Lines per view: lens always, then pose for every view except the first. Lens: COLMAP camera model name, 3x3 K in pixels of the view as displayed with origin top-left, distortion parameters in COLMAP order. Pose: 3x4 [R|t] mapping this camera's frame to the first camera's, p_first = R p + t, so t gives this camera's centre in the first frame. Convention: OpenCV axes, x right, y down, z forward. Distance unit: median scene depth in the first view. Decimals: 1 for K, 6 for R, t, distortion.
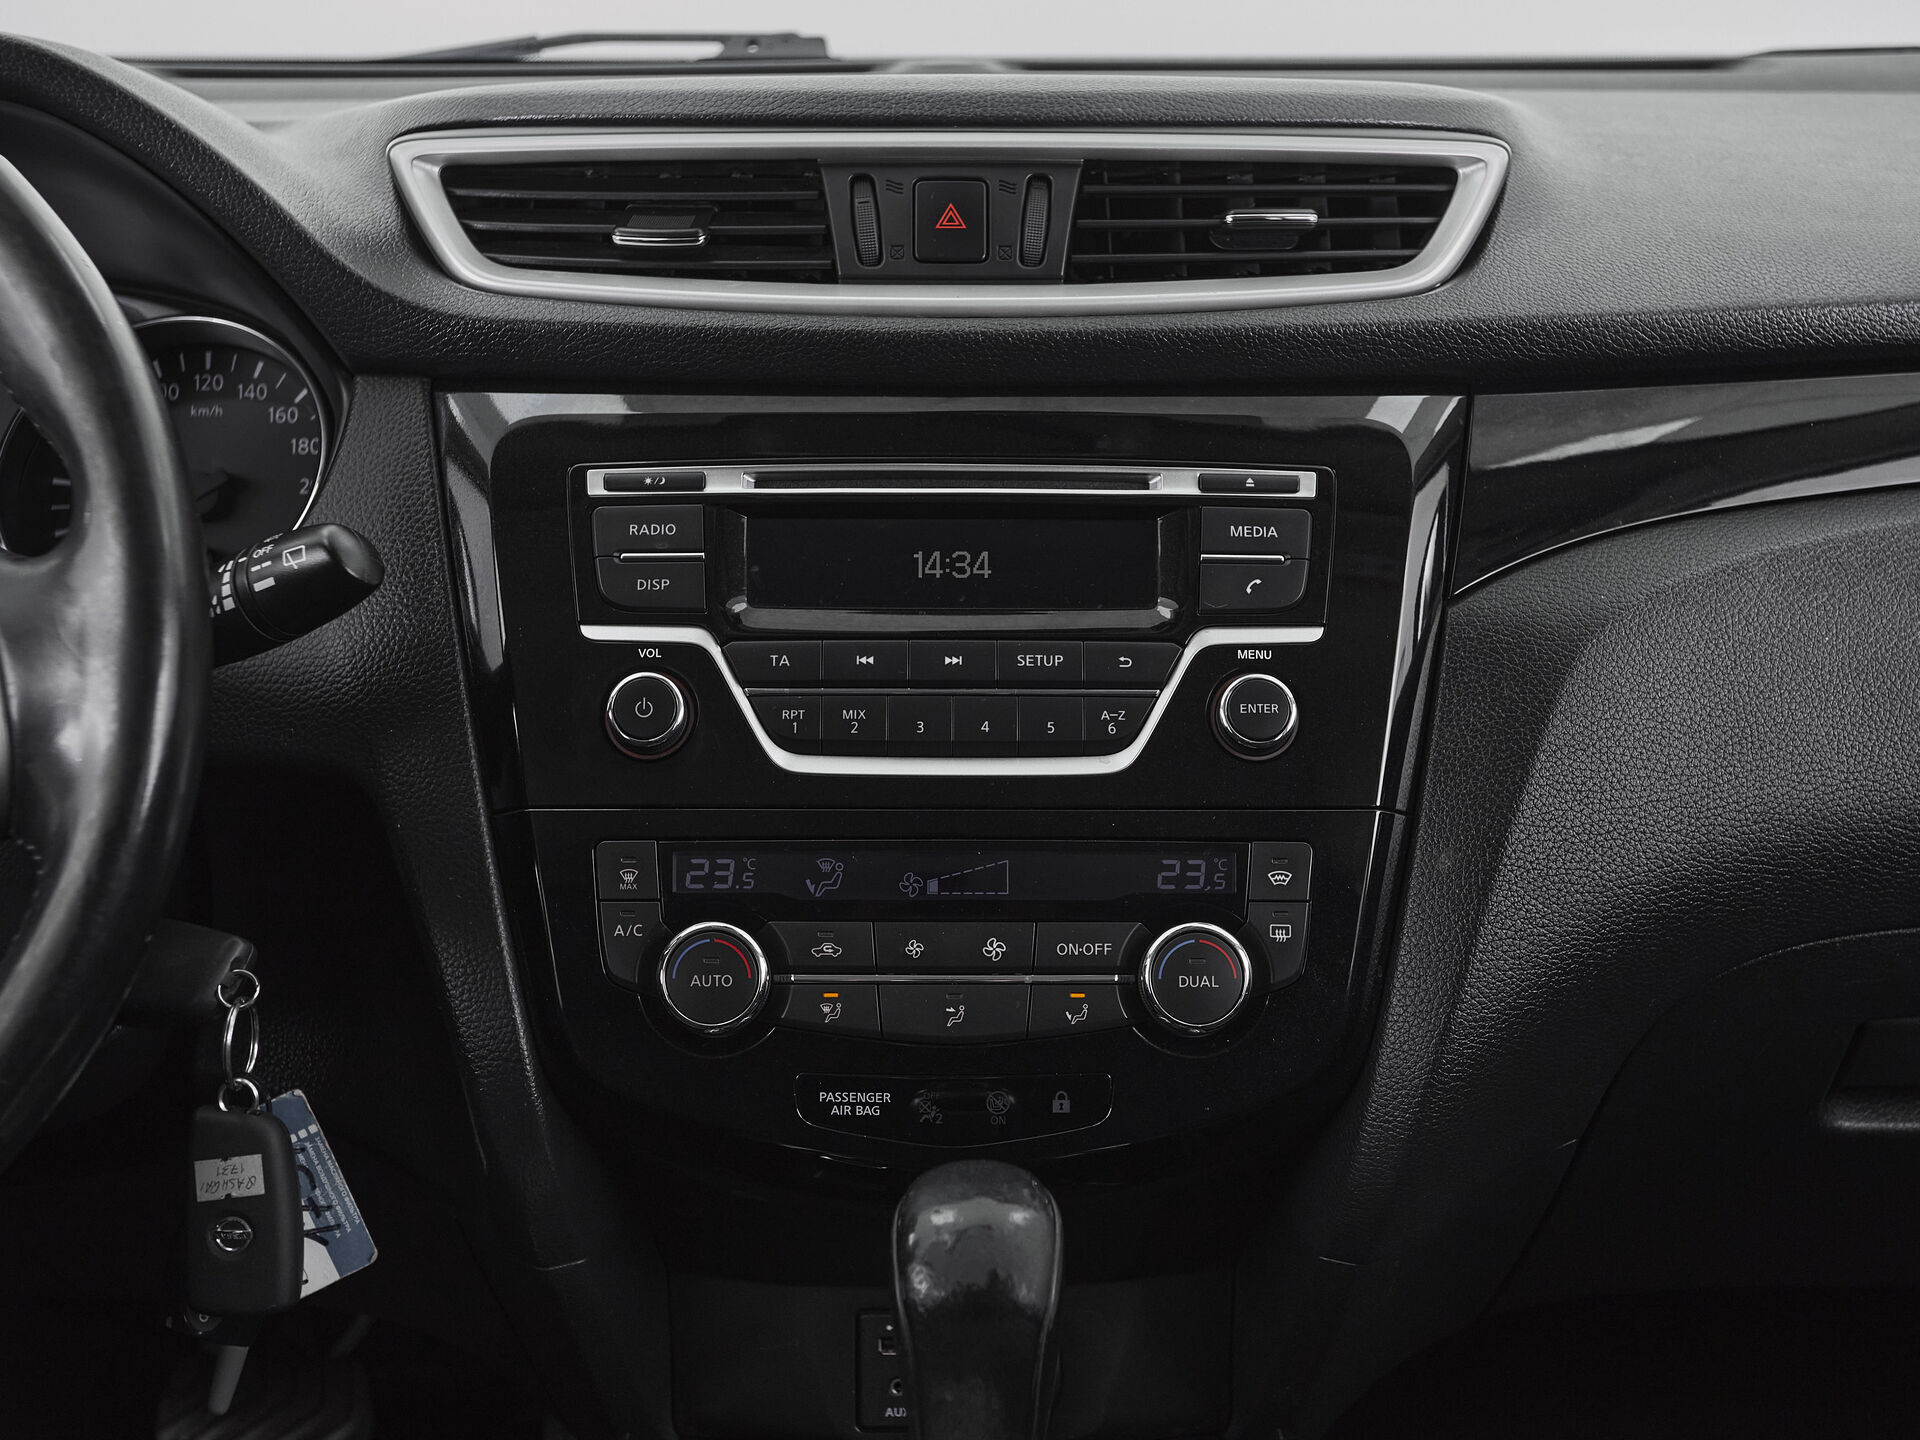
lens RADIAL K [[2553.8, 0, 959.4], [0, 2553.8, 762.4], [0, 0, 1]] dist [0.013200, 0.054952]
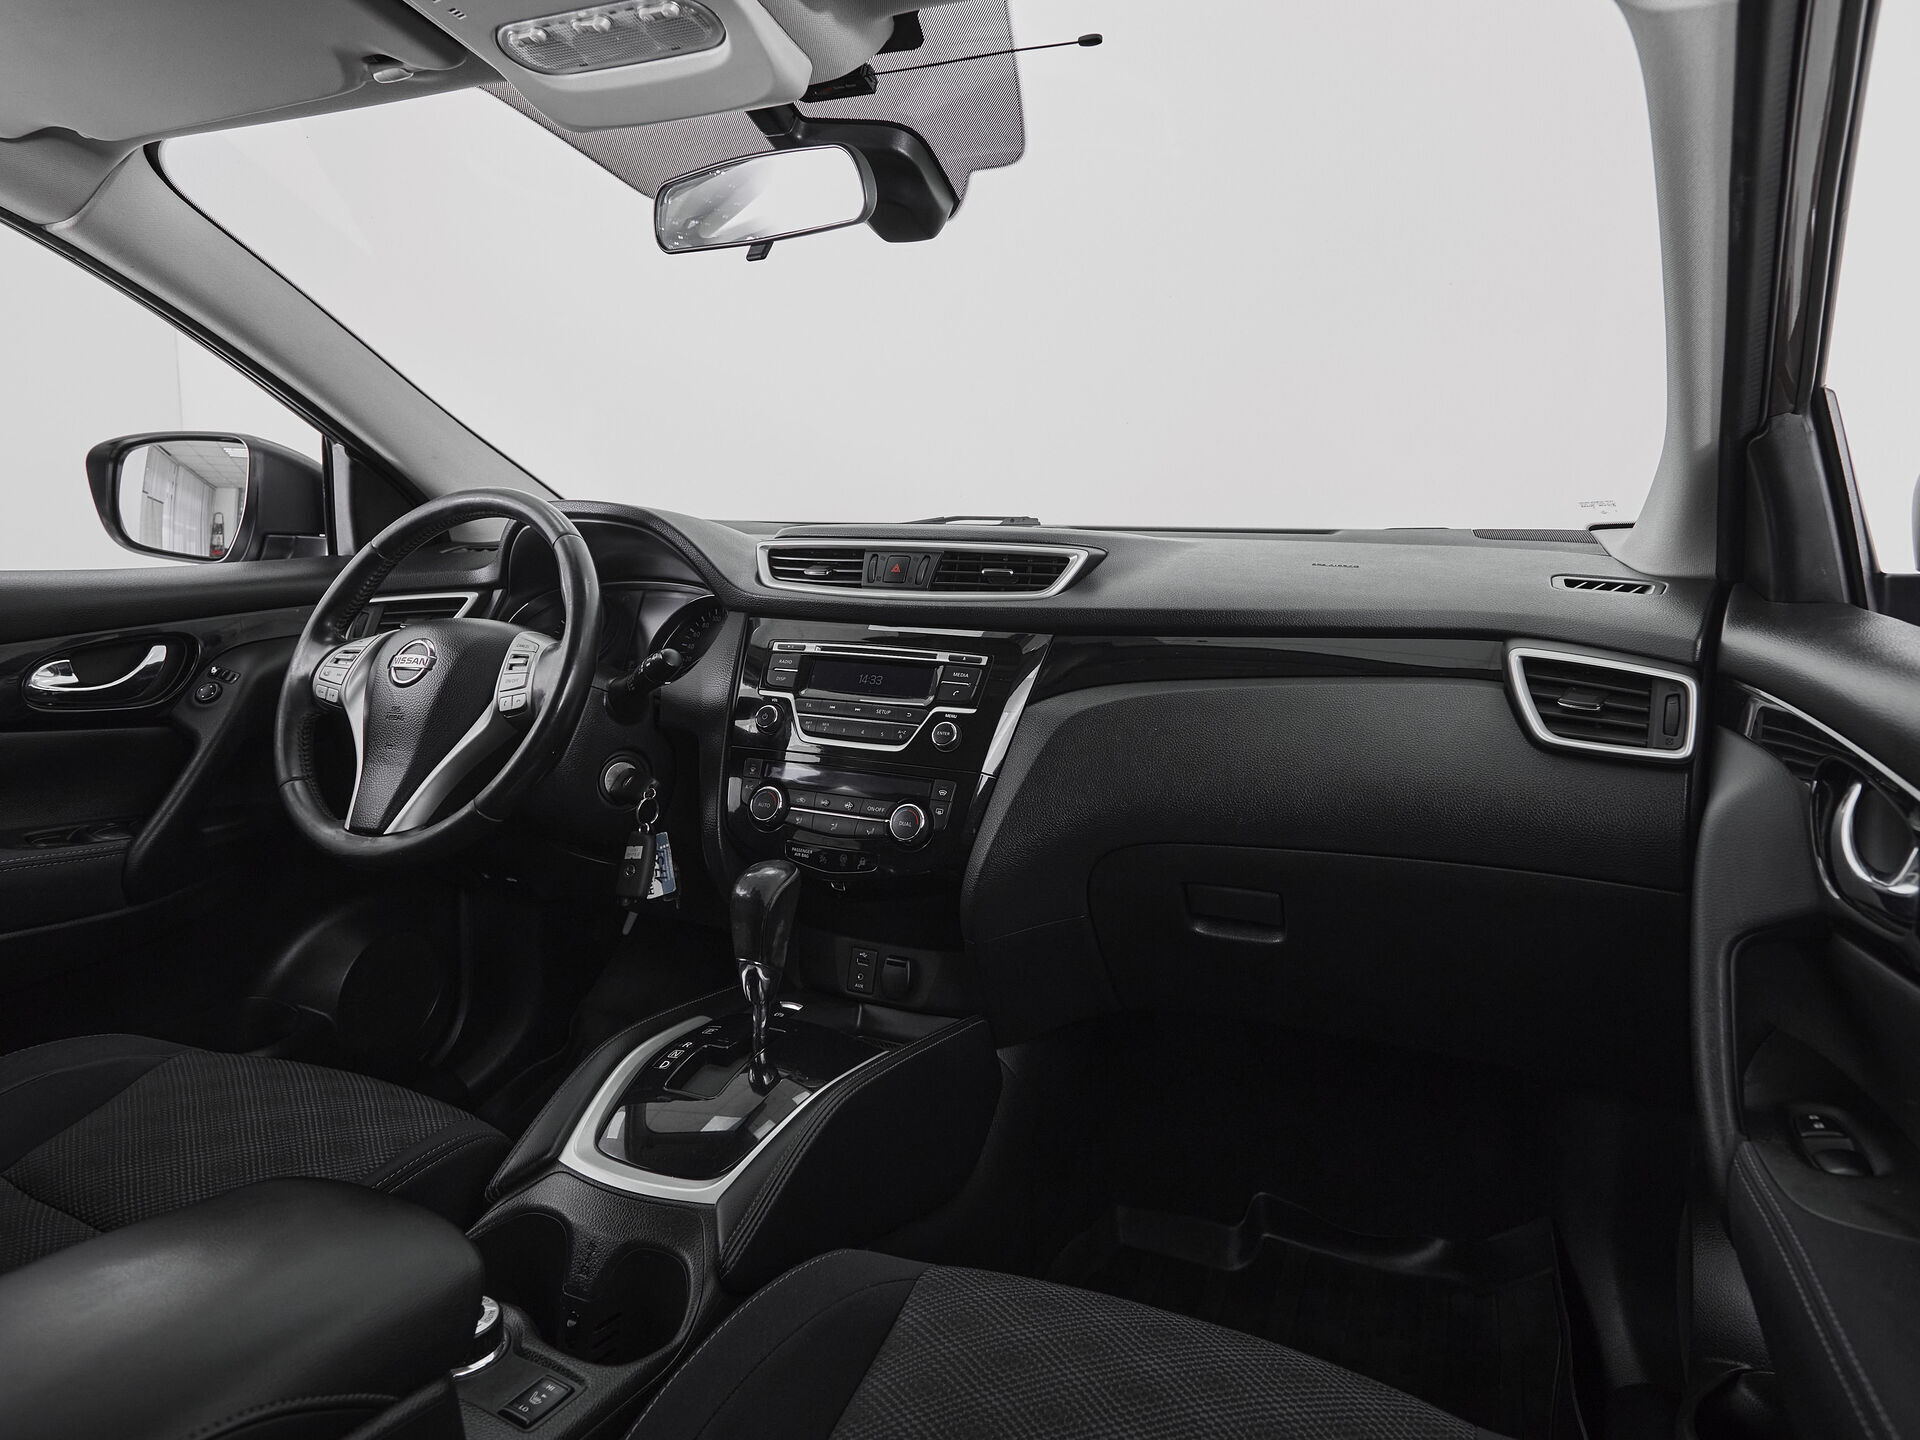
lens RADIAL K [[1160.8, 0, 1005.6], [0, 1160.8, 622.7], [0, 0, 1]] dist [0.001668, 0.000828]
pose [[0.917996, 0.046372, -0.393870, 0.688460], [-0.123036, 0.977439, -0.171683, 0.073127], [0.377023, 0.206064, 0.902990, -0.187737]]
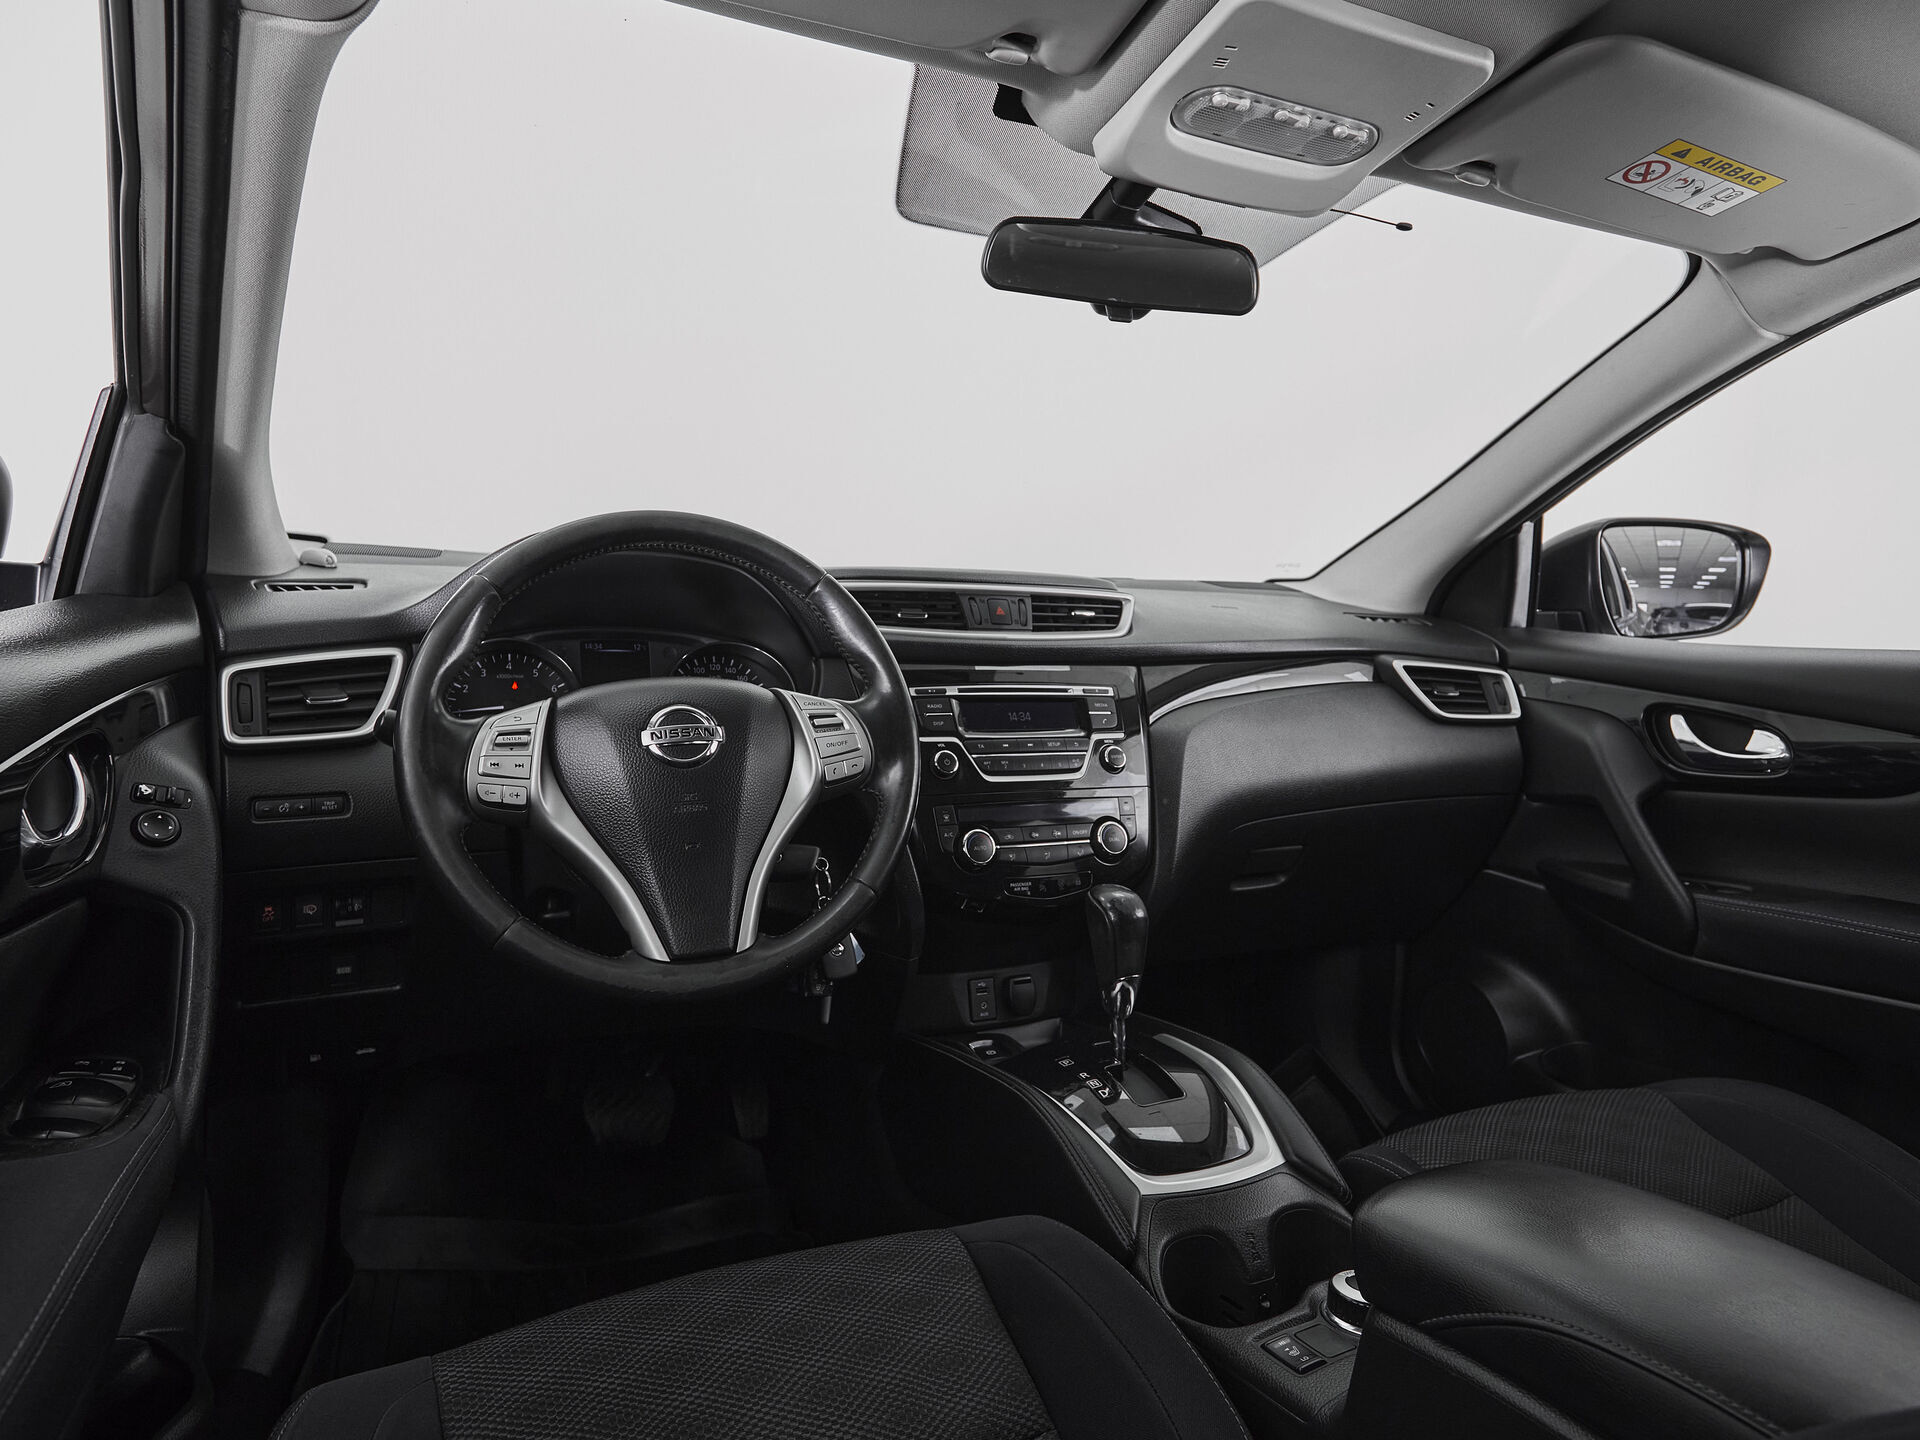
lens RADIAL K [[1166.1, 0, 953.8], [0, 1166.1, 674.9], [0, 0, 1]] dist [0.004854, 0.000491]
pose [[0.908075, 0.000249, 0.418807, -0.694334], [0.082857, 0.980127, -0.180238, 0.128136], [-0.410529, 0.198370, 0.890009, -0.268191]]
